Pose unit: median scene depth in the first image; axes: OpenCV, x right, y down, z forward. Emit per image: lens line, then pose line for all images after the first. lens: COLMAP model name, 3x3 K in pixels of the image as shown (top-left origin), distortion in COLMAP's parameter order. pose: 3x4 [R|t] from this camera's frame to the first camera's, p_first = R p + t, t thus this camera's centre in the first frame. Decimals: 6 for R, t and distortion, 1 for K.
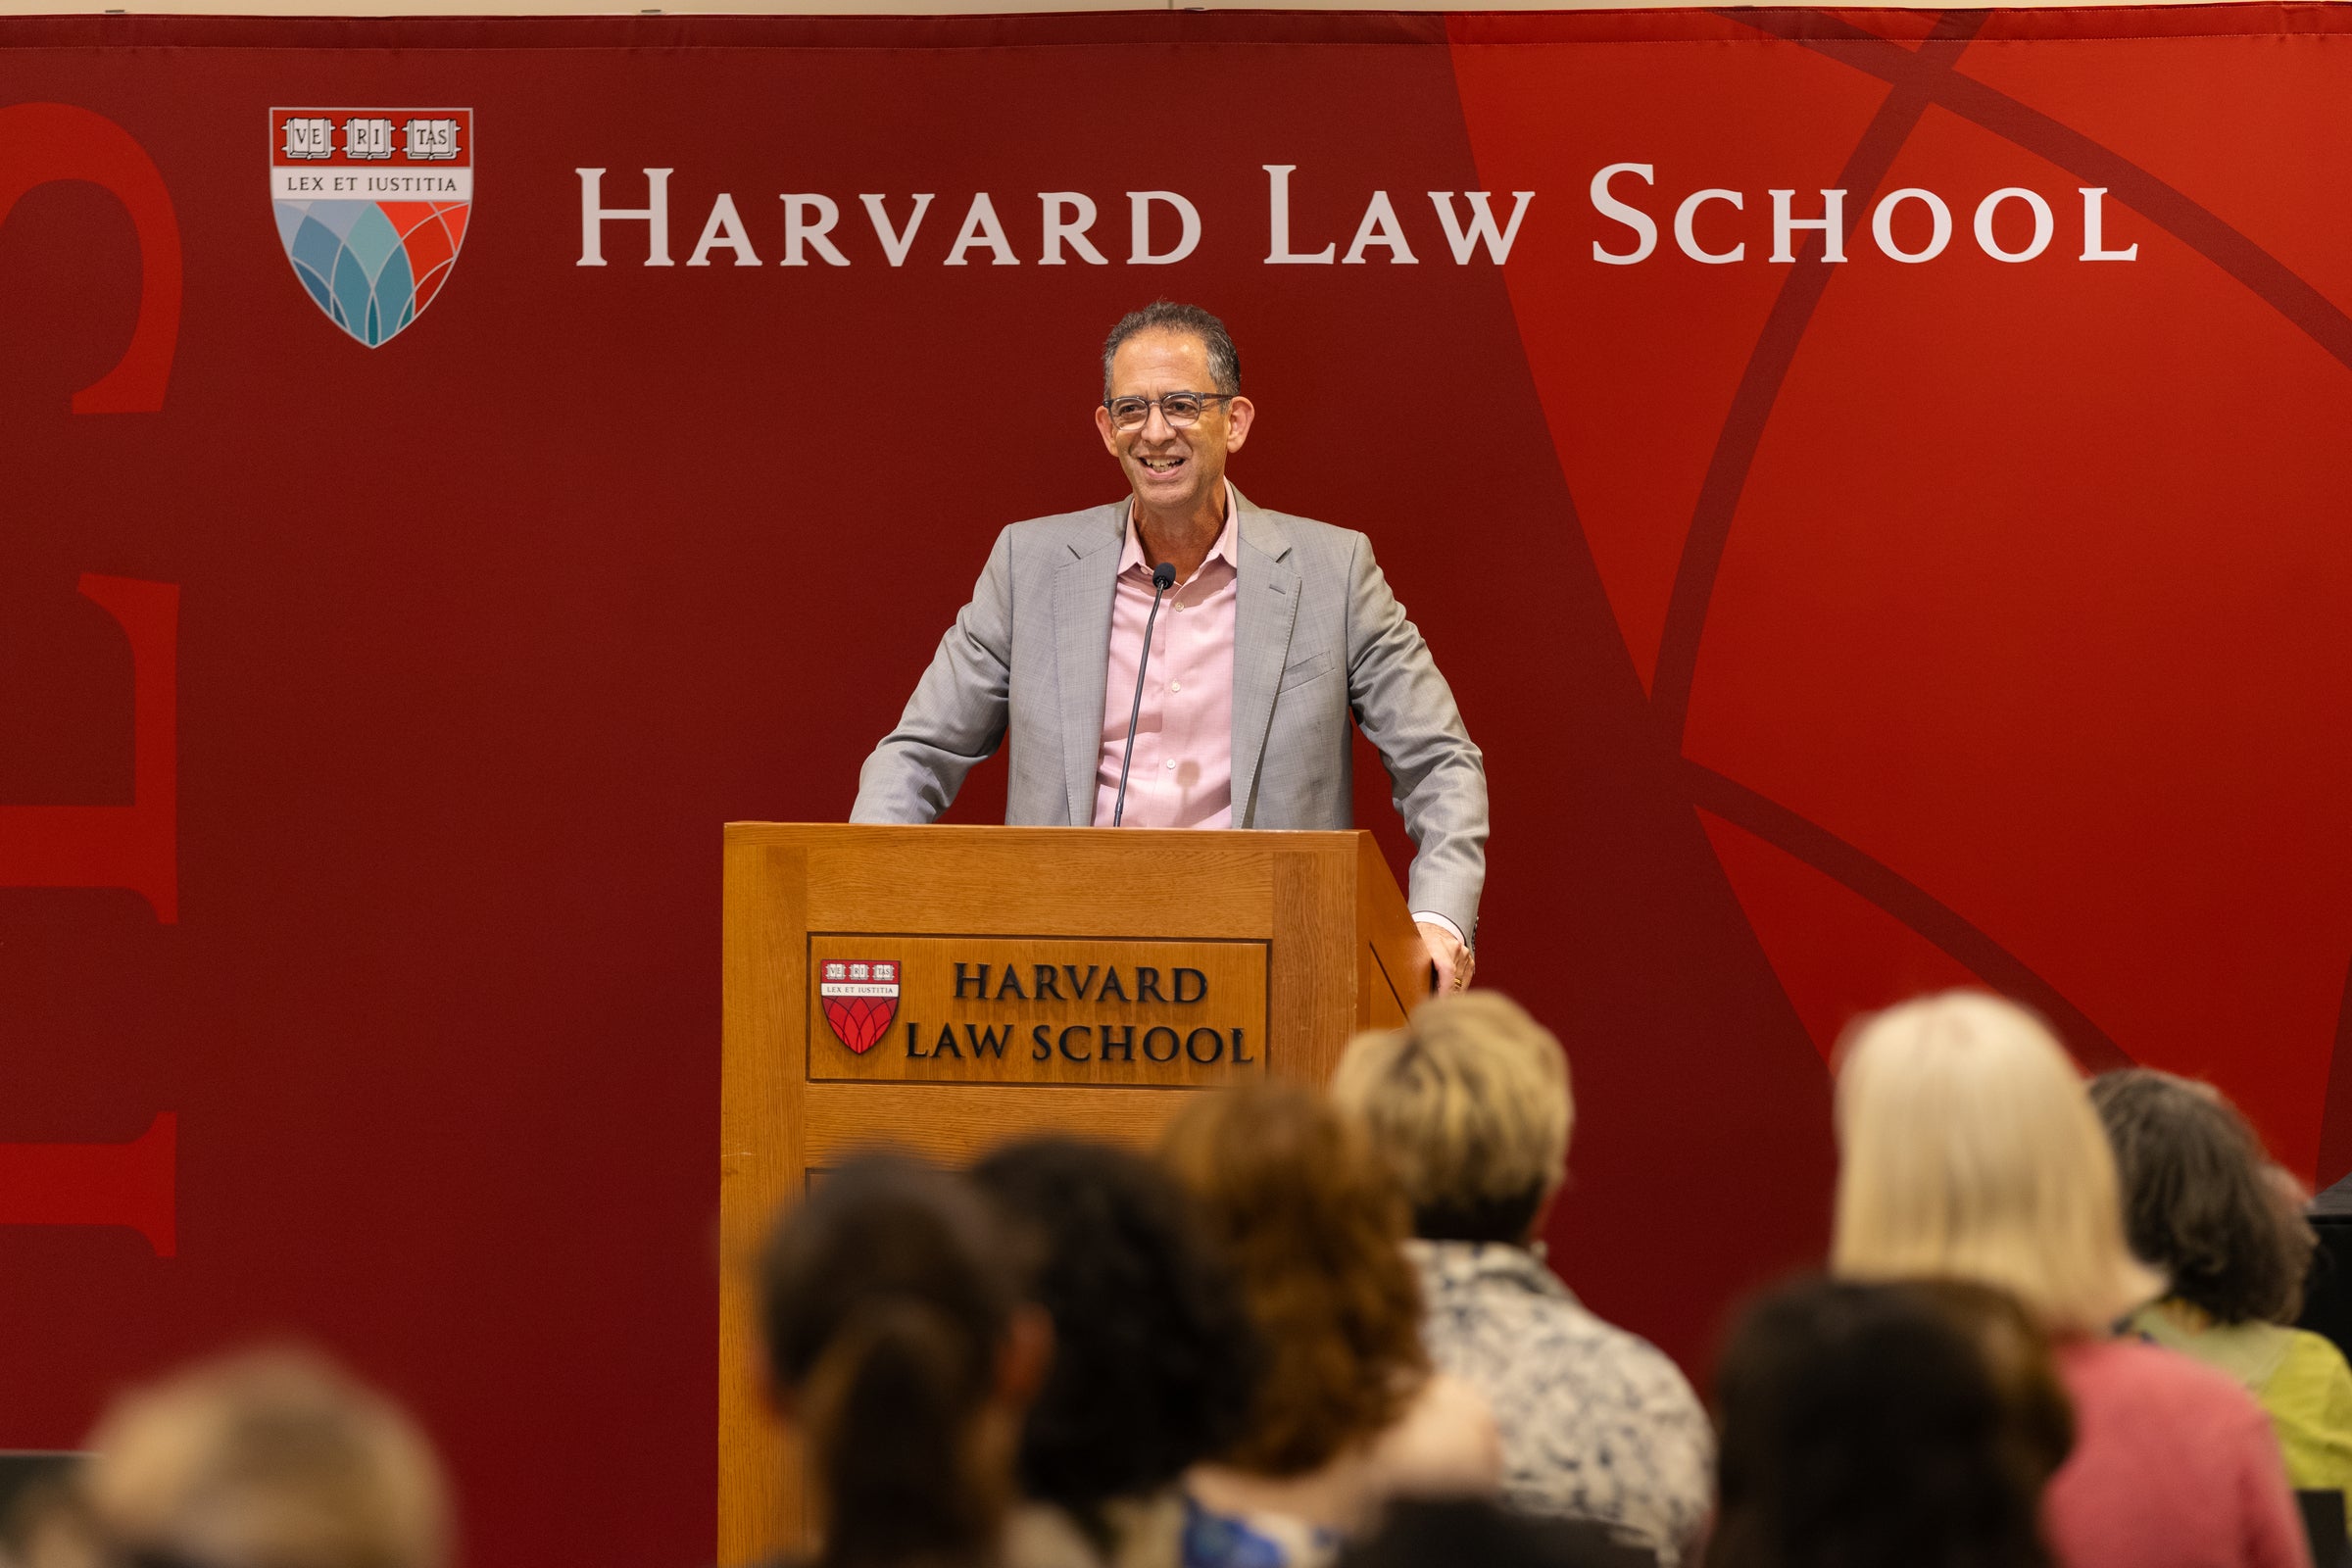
lens RADIAL K [[12132.2, 0, 1176.0], [0, 12132.2, 784.0], [0, 0, 1]] dist [0.050254, -14.089206]
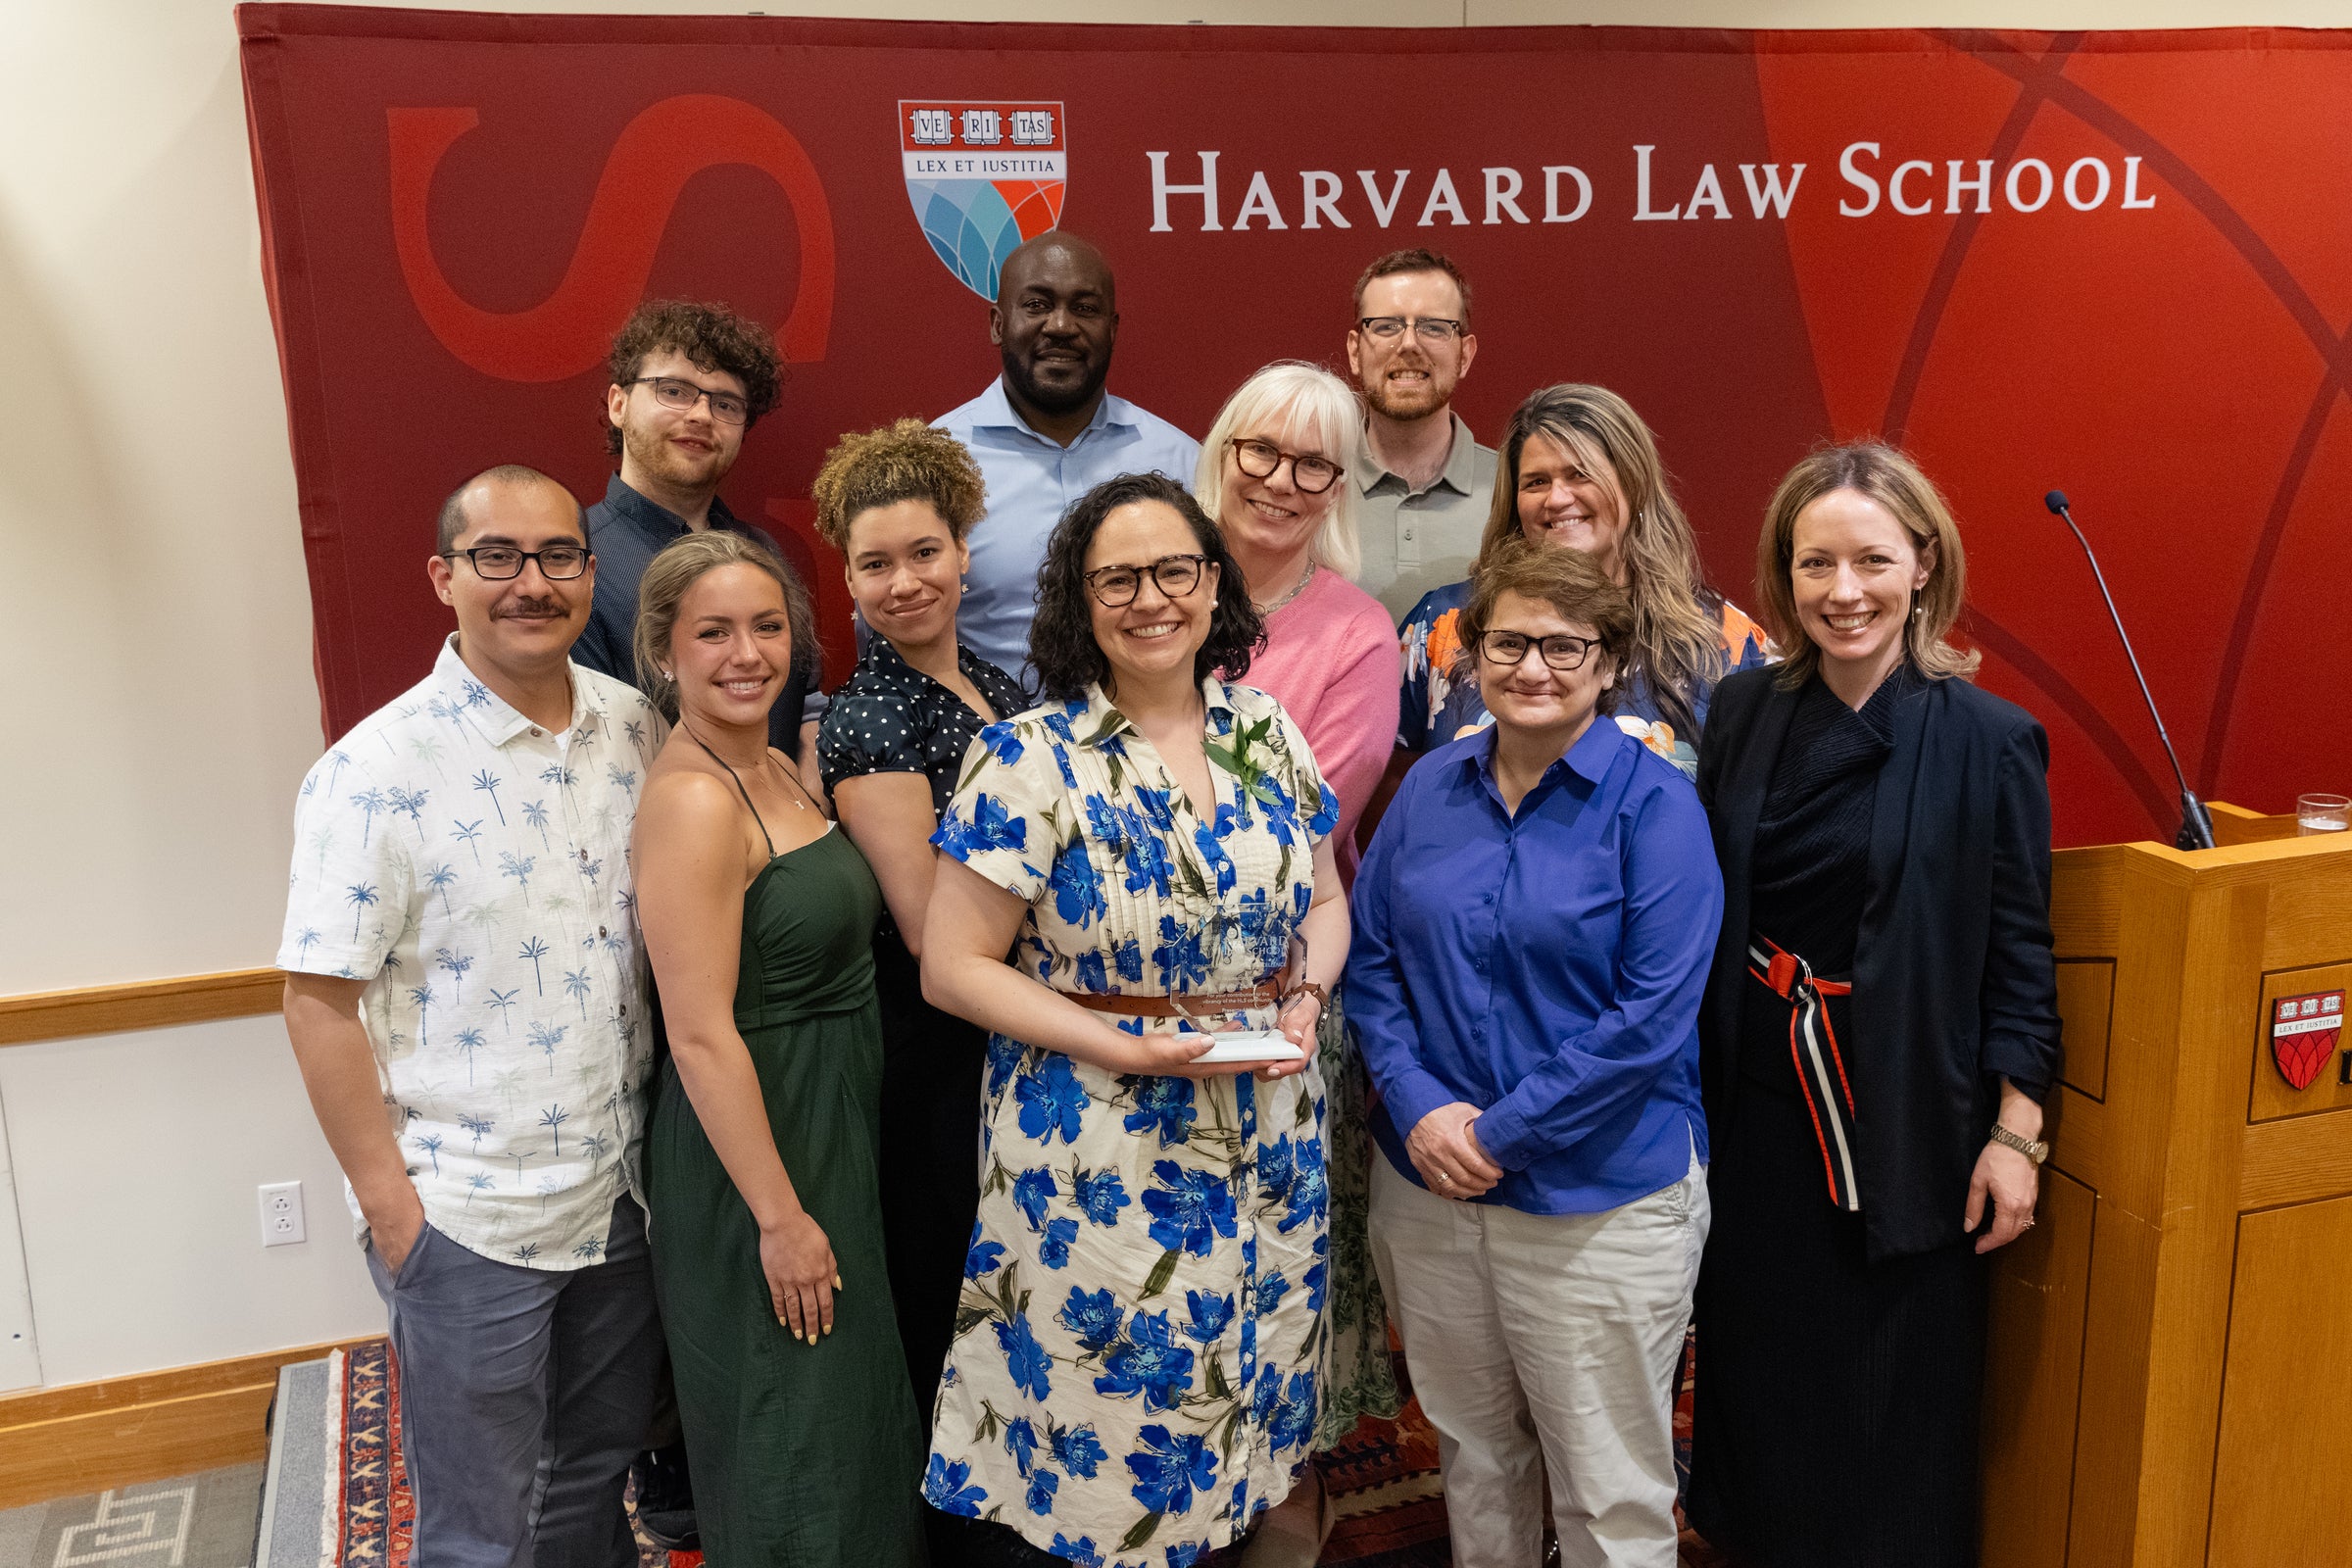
lens RADIAL K [[2164.6, 0, 1176.0], [0, 2164.6, 784.0], [0, 0, 1]] dist [0.015968, -0.015100]
pose [[0.893671, -0.128079, 0.430055, -0.153244], [0.035689, 0.975651, 0.216405, -0.035595], [-0.447301, -0.178047, 0.876482, 0.796612]]
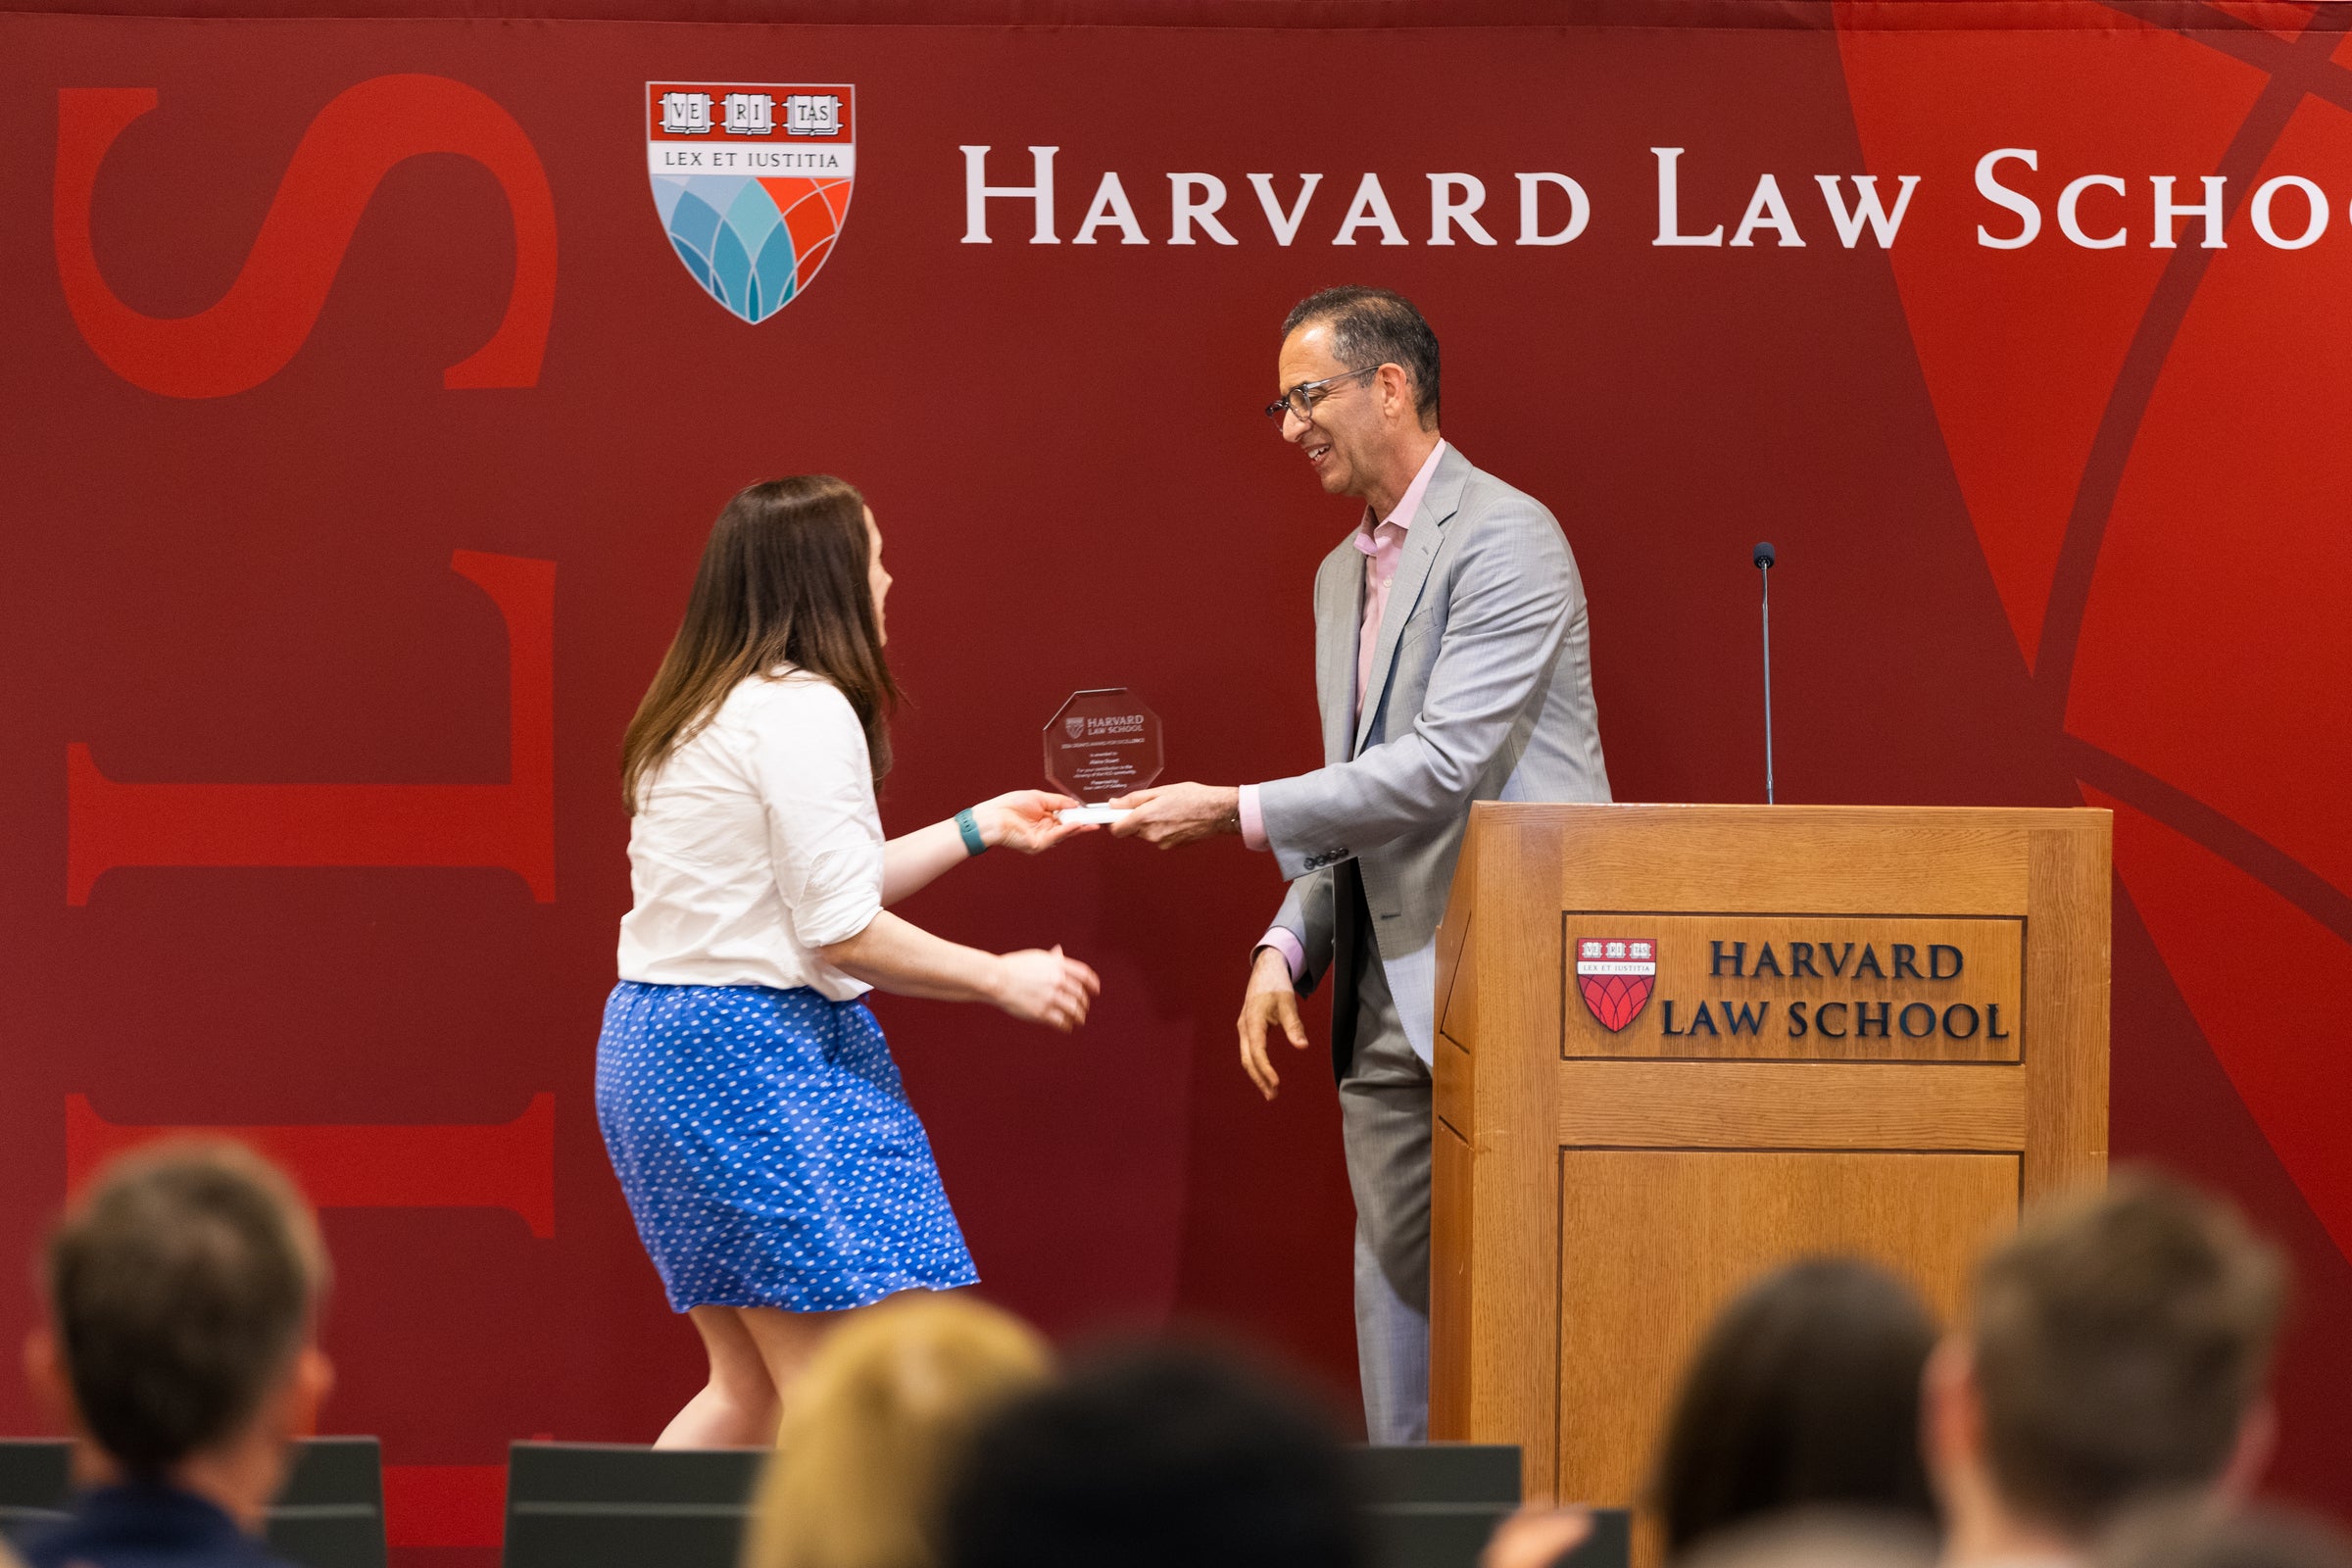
lens RADIAL K [[12132.2, 0, 1176.0], [0, 12132.2, 784.0], [0, 0, 1]] dist [0.050254, -14.089206]
pose [[0.979762, -0.003082, 0.200144, -0.234251], [0.002267, 0.999988, 0.004301, -0.002447], [-0.200155, -0.003760, 0.979757, 0.017351]]
